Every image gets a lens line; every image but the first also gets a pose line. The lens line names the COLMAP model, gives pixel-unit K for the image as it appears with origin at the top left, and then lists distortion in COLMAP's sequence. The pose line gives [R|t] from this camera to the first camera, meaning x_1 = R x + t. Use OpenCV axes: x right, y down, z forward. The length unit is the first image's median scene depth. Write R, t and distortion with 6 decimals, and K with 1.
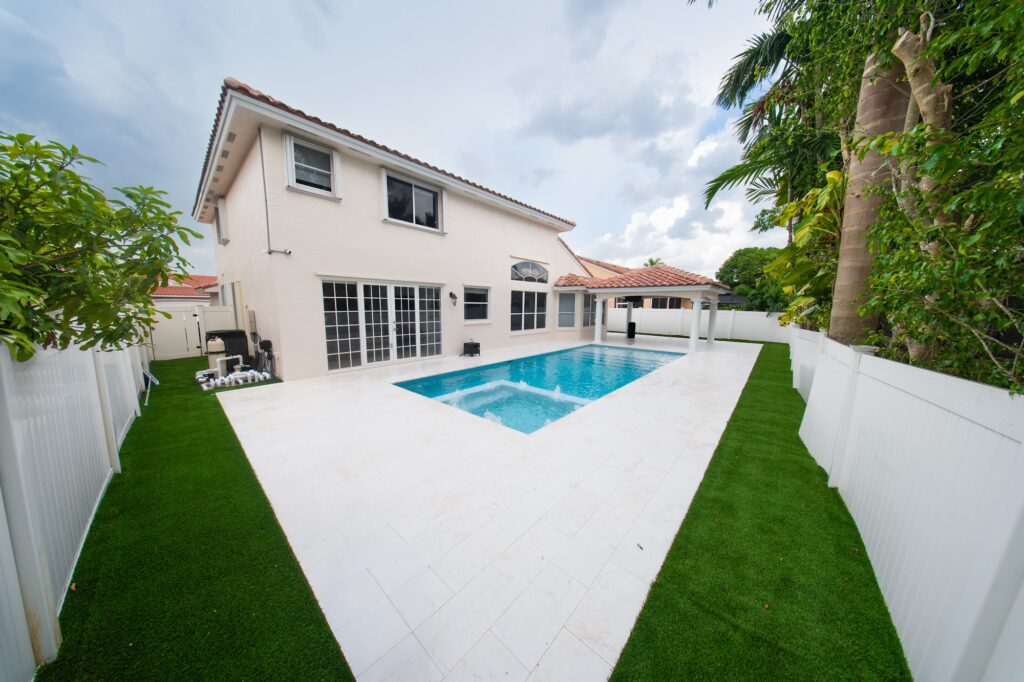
lens RADIAL K [[301.8, 0, 505.2], [0, 301.8, 344.9], [0, 0, 1]] dist [-0.000044, -0.000007]
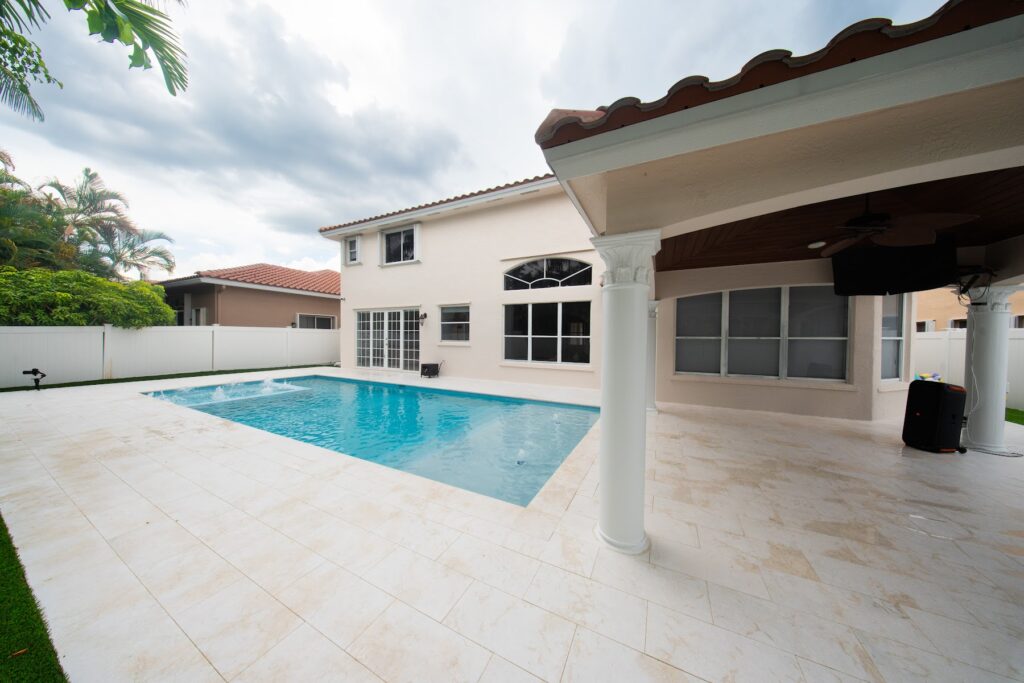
lens RADIAL K [[301.8, 0, 507.0], [0, 301.8, 334.8], [0, 0, 1]] dist [-0.000044, -0.000007]
pose [[0.253656, 0.020496, -0.967077, 0.958264], [-0.117073, 0.993076, -0.009661, -0.129946], [0.960183, 0.115670, 0.254299, 1.069896]]
